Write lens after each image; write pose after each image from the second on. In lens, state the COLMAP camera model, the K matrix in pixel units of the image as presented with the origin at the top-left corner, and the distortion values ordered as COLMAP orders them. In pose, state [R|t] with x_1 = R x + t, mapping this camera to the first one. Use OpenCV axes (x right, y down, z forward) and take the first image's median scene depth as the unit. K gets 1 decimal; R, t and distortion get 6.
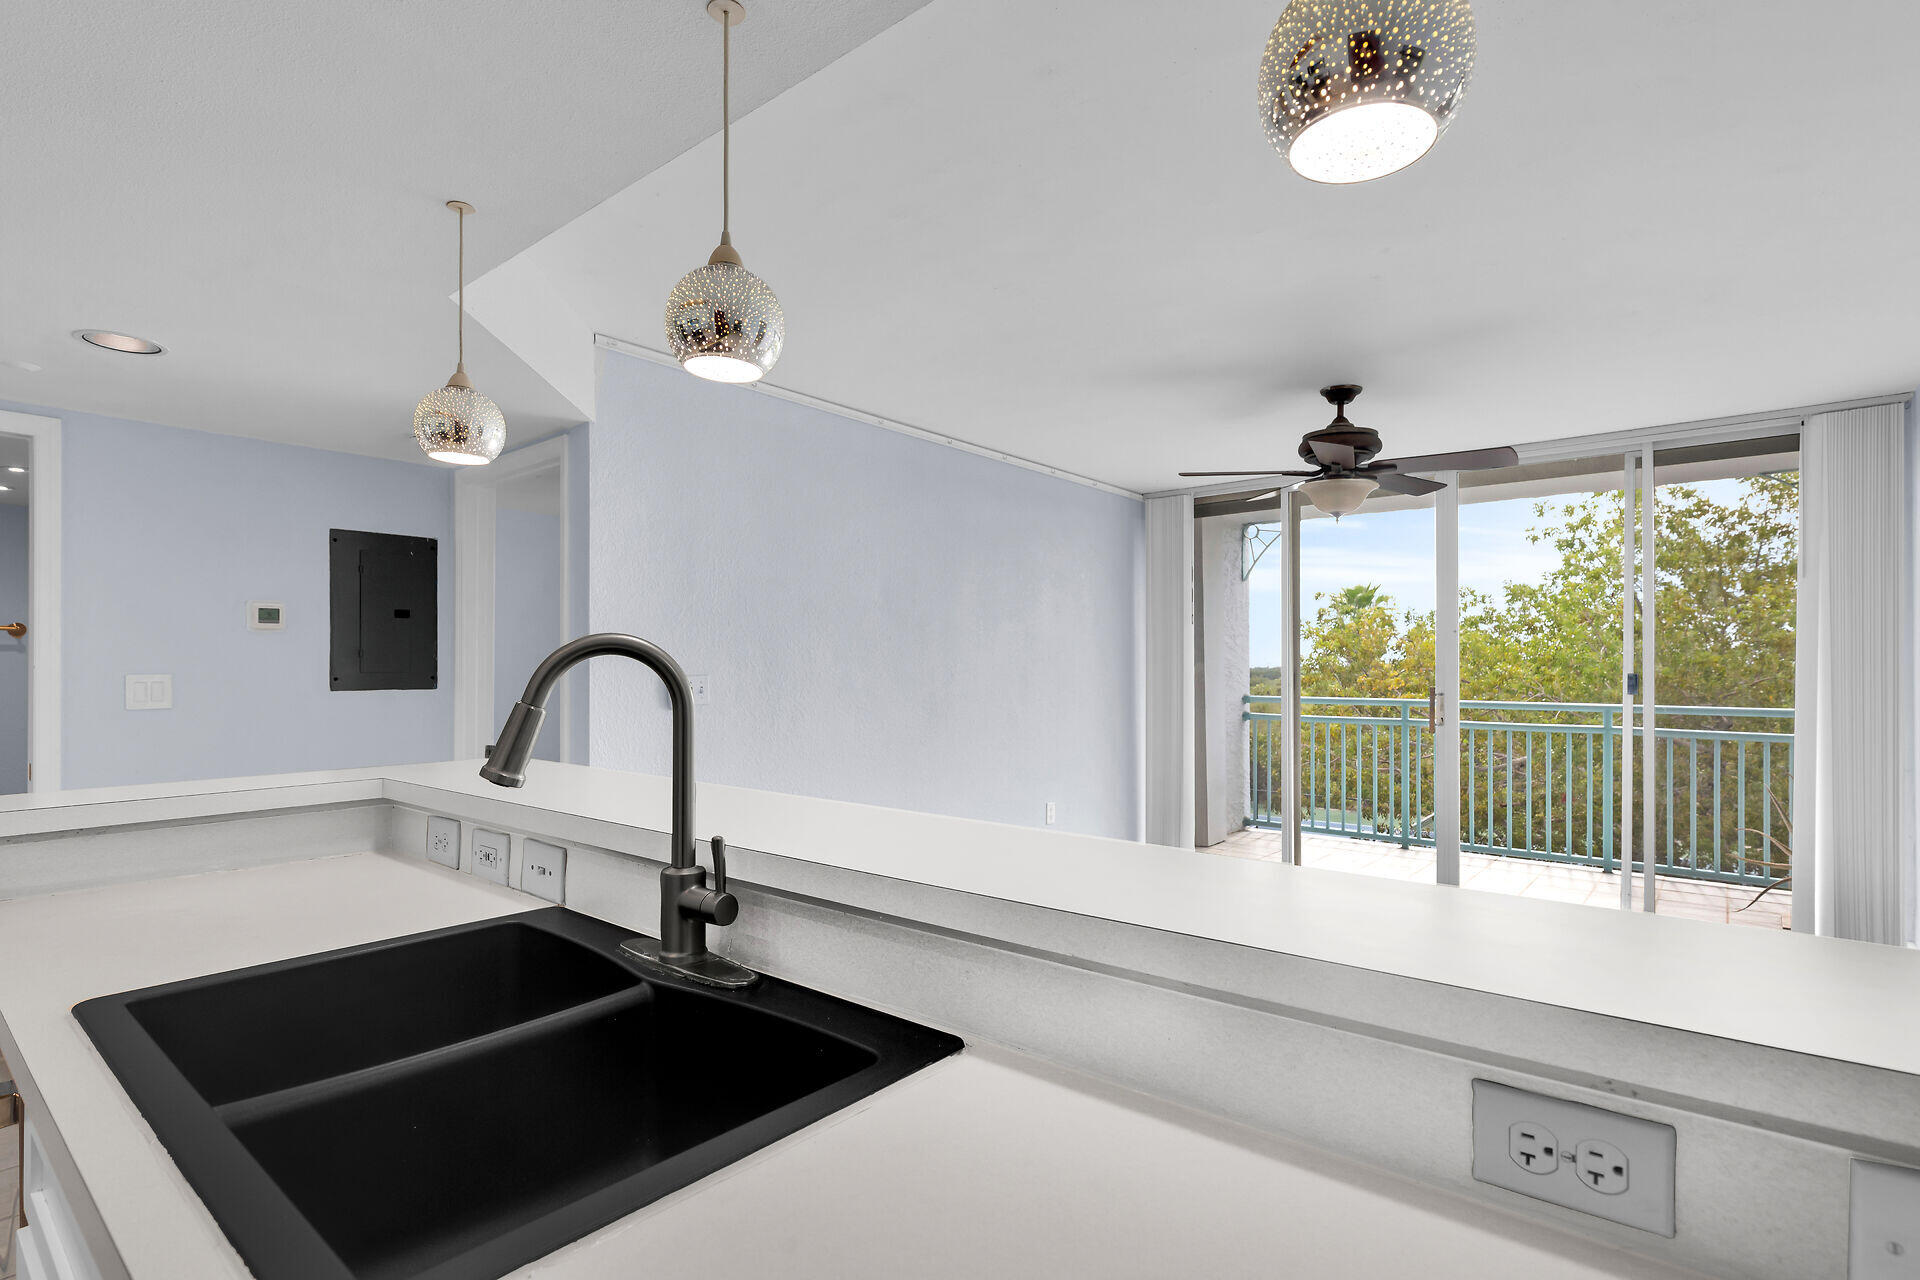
lens RADIAL K [[964.3, 0, 963.7], [0, 964.3, 657.6], [0, 0, 1]] dist [-0.000260, 0.000895]
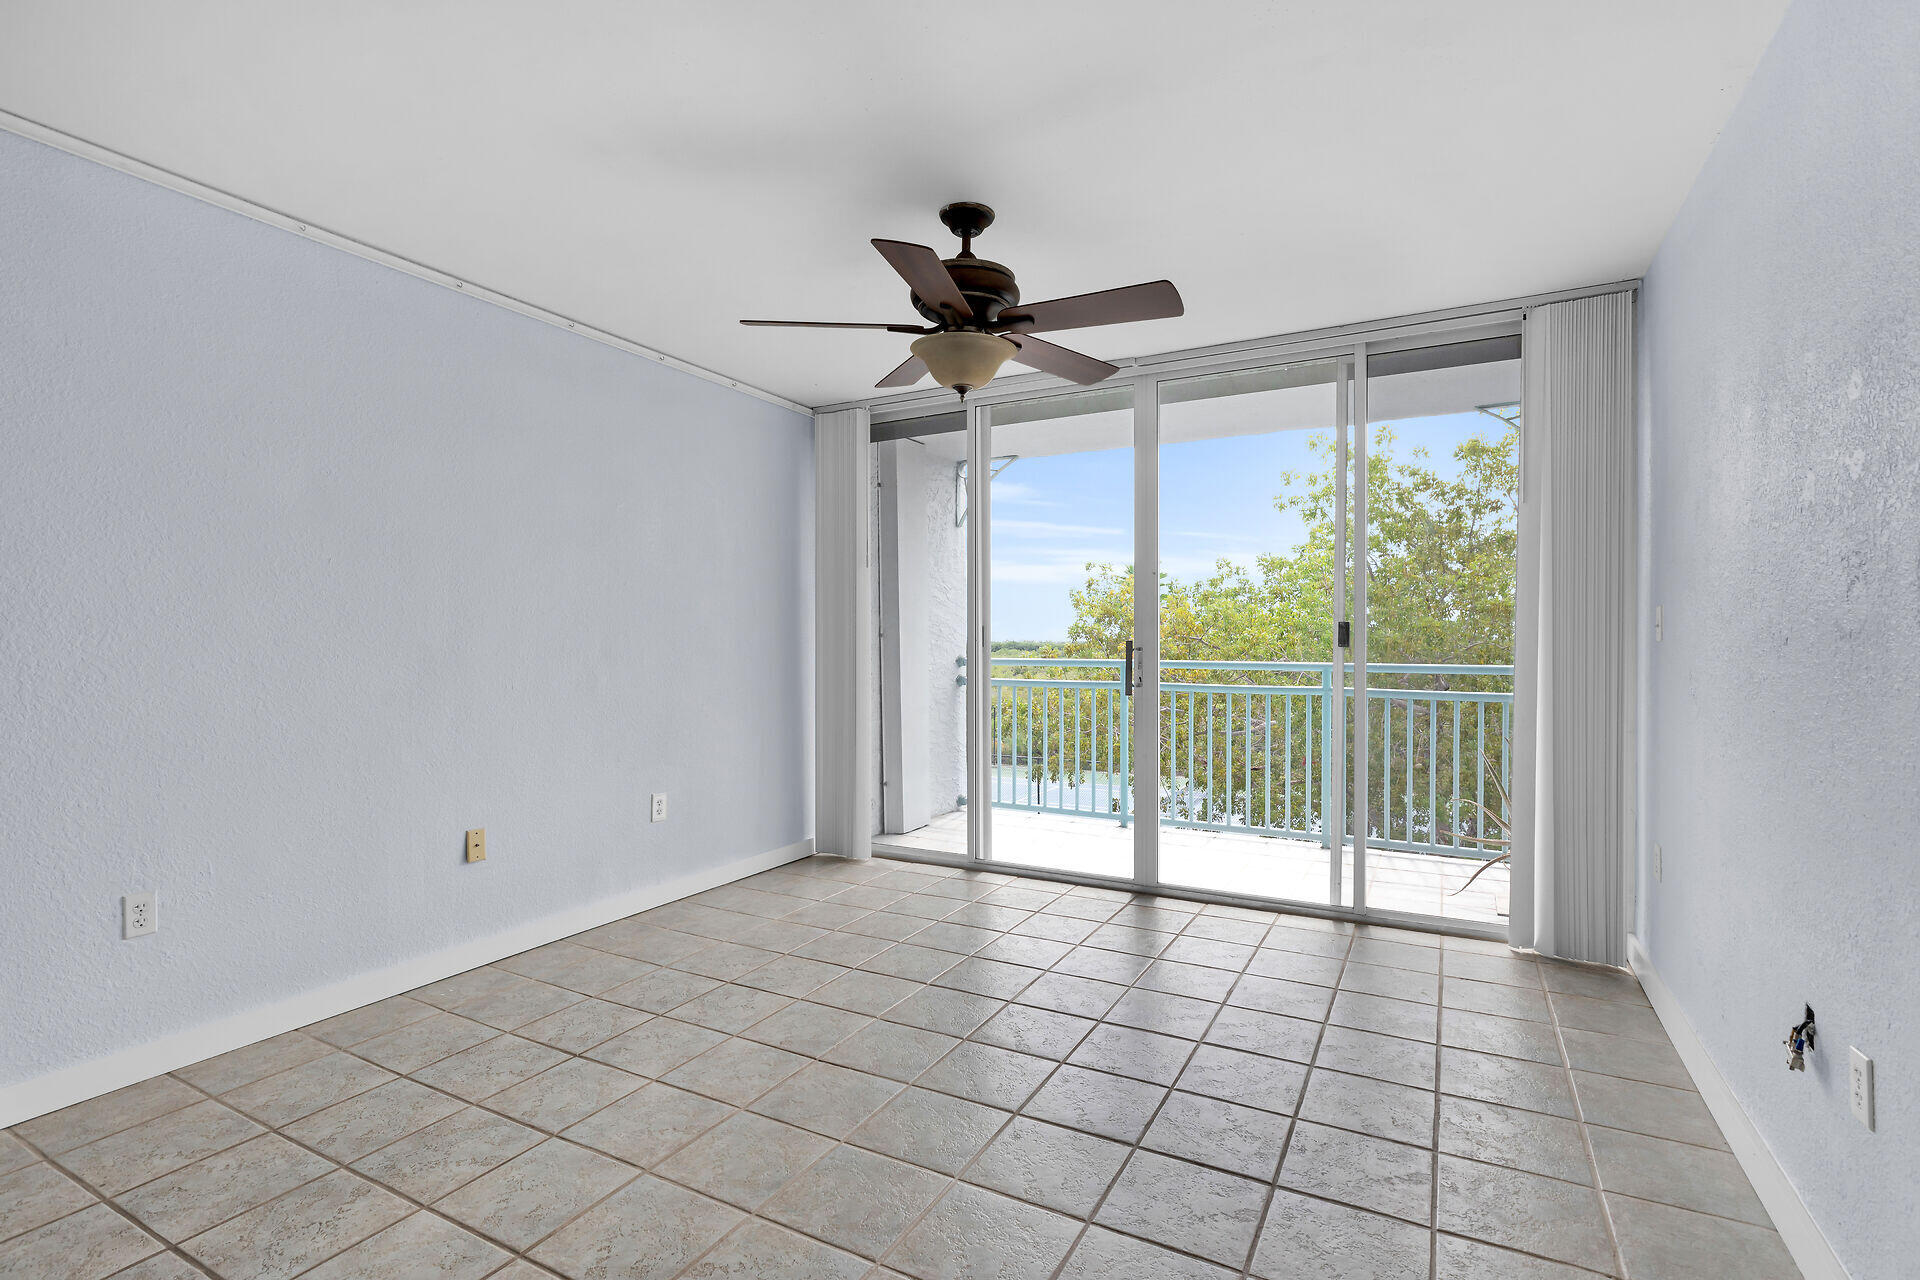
lens RADIAL K [[927.0, 0, 968.1], [0, 927.0, 645.3], [0, 0, 1]] dist [0.001844, 0.001210]
pose [[0.981450, -0.001139, 0.191715, 0.096009], [-0.001397, 0.999913, 0.013088, 0.011997], [-0.191713, -0.013113, 0.981363, 0.118935]]
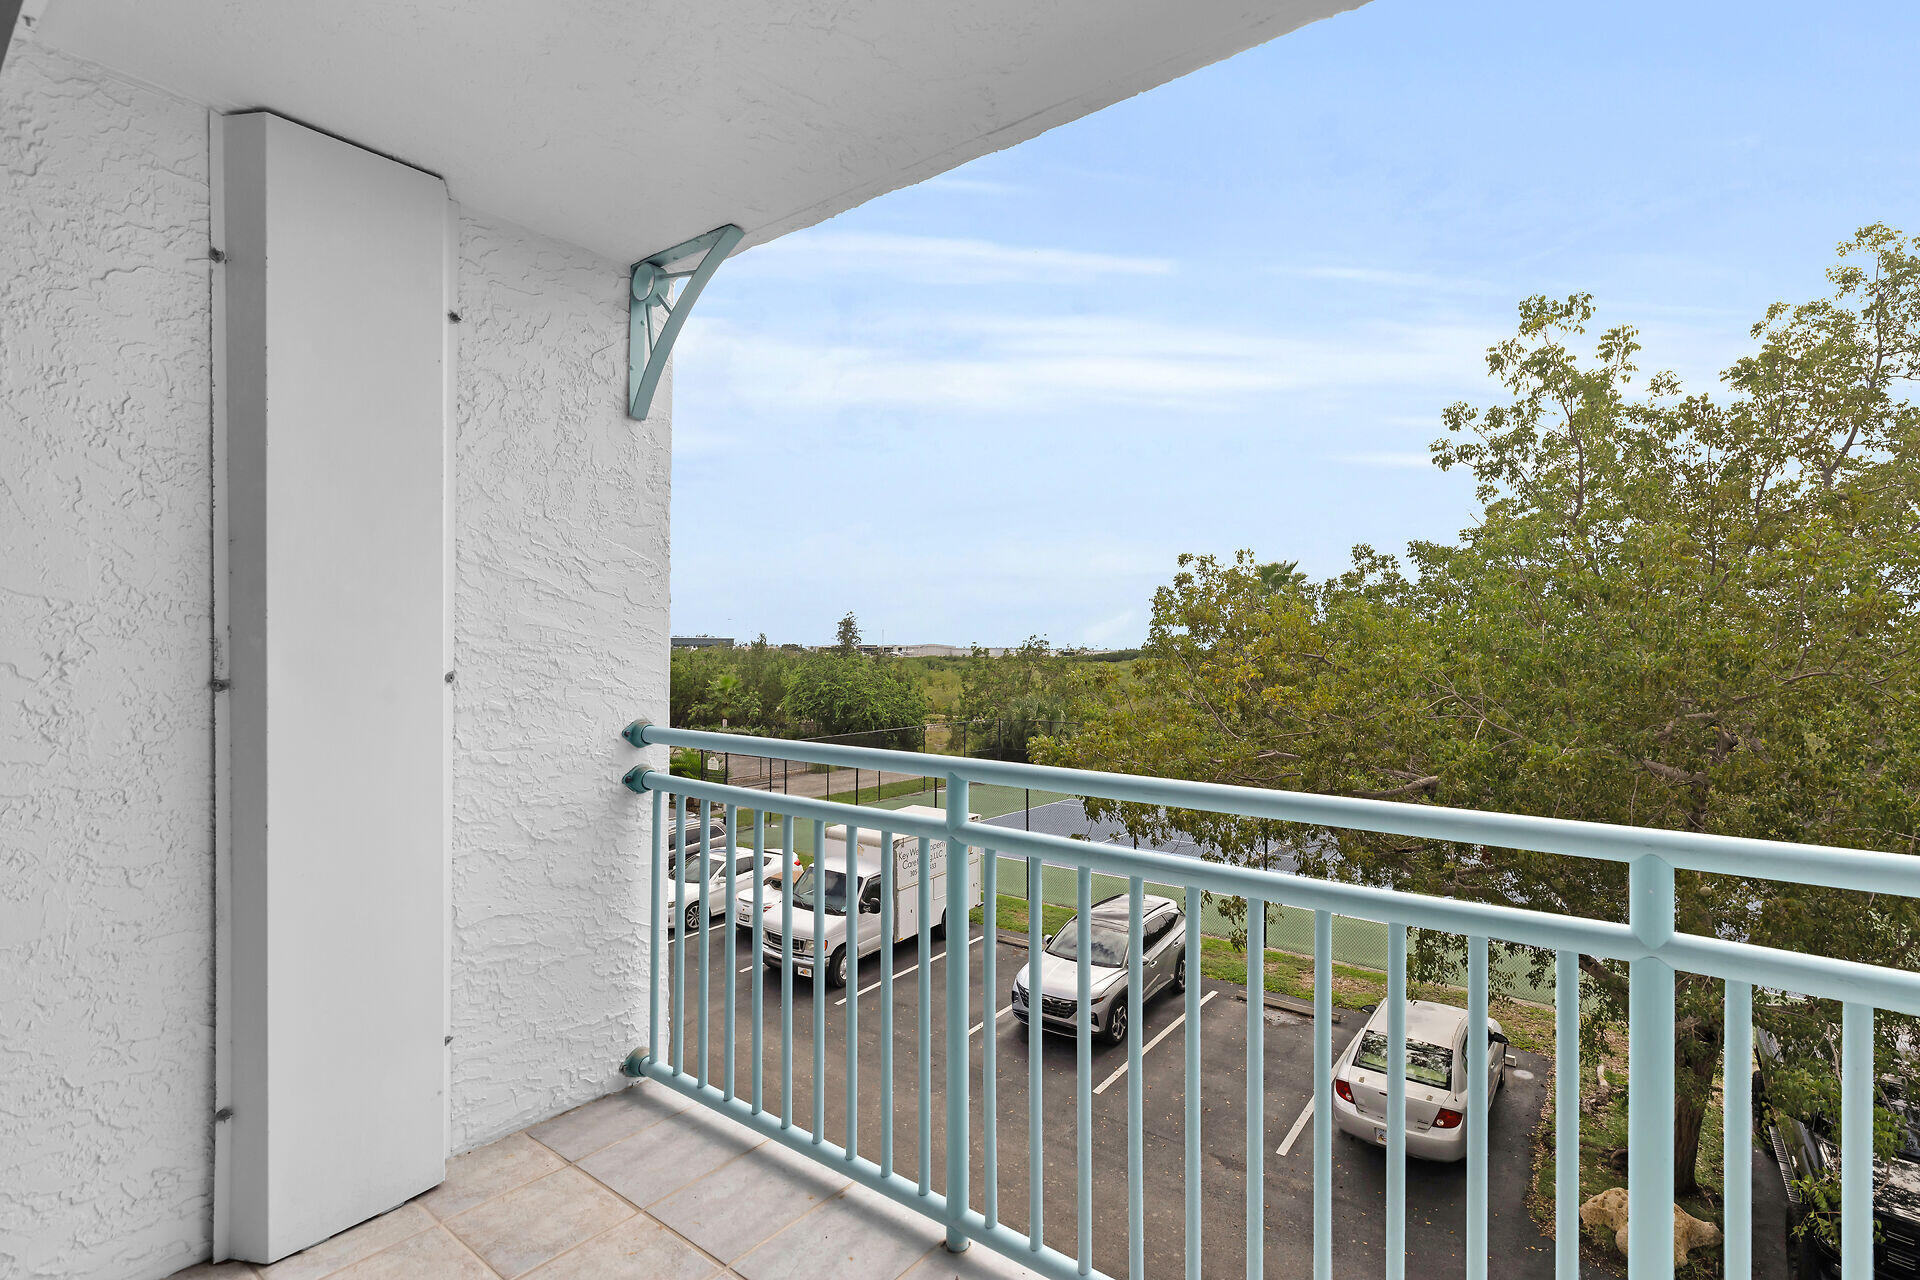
lens RADIAL K [[912.8, 0, 951.4], [0, 912.8, 642.0], [0, 0, 1]] dist [0.000719, 0.000311]
pose [[0.999653, 0.007356, 0.025295, 0.282652], [-0.007496, 0.999957, 0.005410, 0.002883], [-0.025254, -0.005598, 0.999665, 0.449898]]
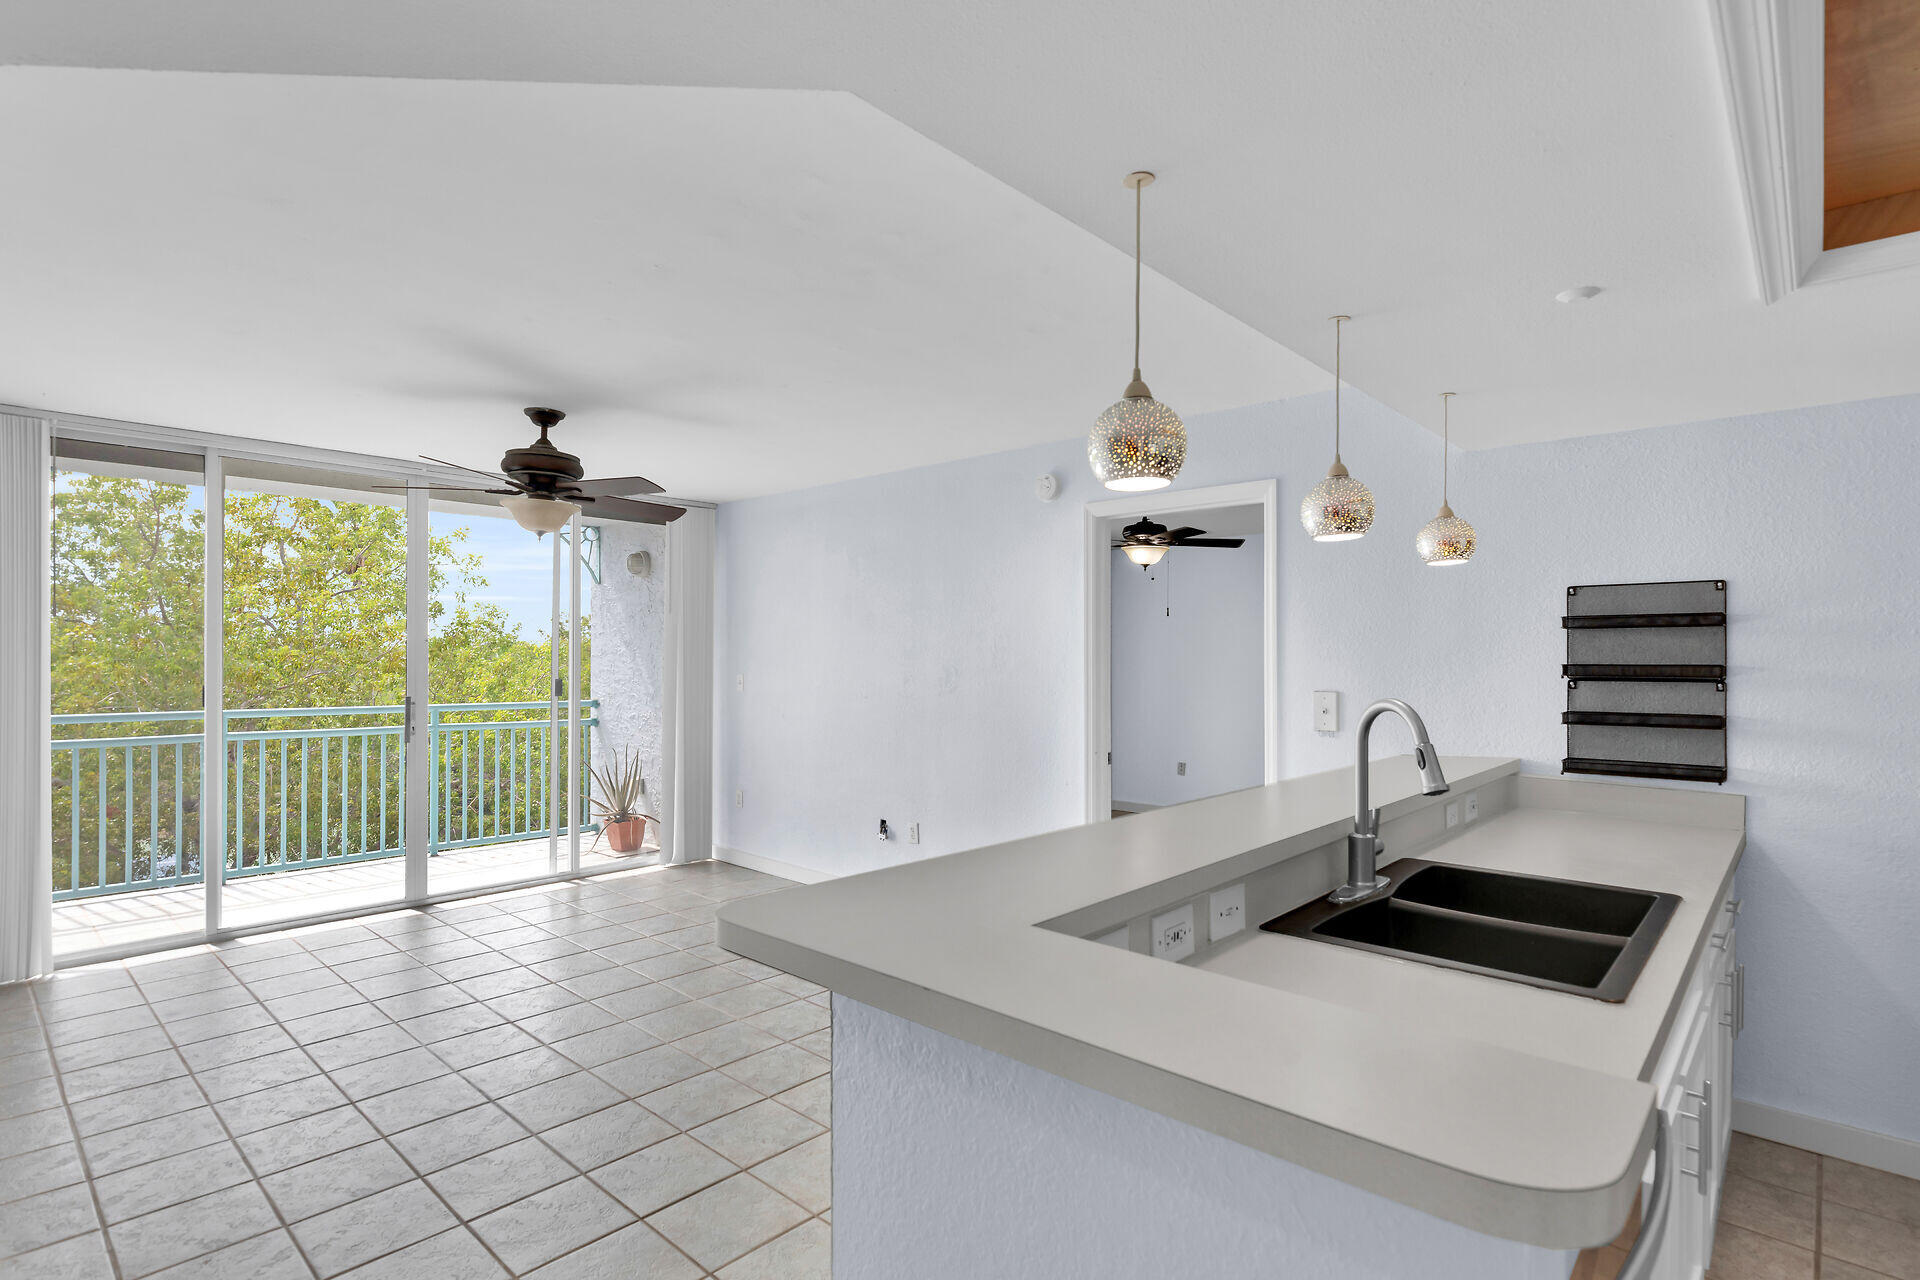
lens RADIAL K [[964.3, 0, 963.7], [0, 964.3, 657.6], [0, 0, 1]] dist [-0.000260, 0.000895]
pose [[0.078656, 0.007225, 0.996876, -0.229678], [-0.004474, 0.999966, -0.006894, -0.001919], [-0.996892, -0.003917, 0.078685, 0.169231]]
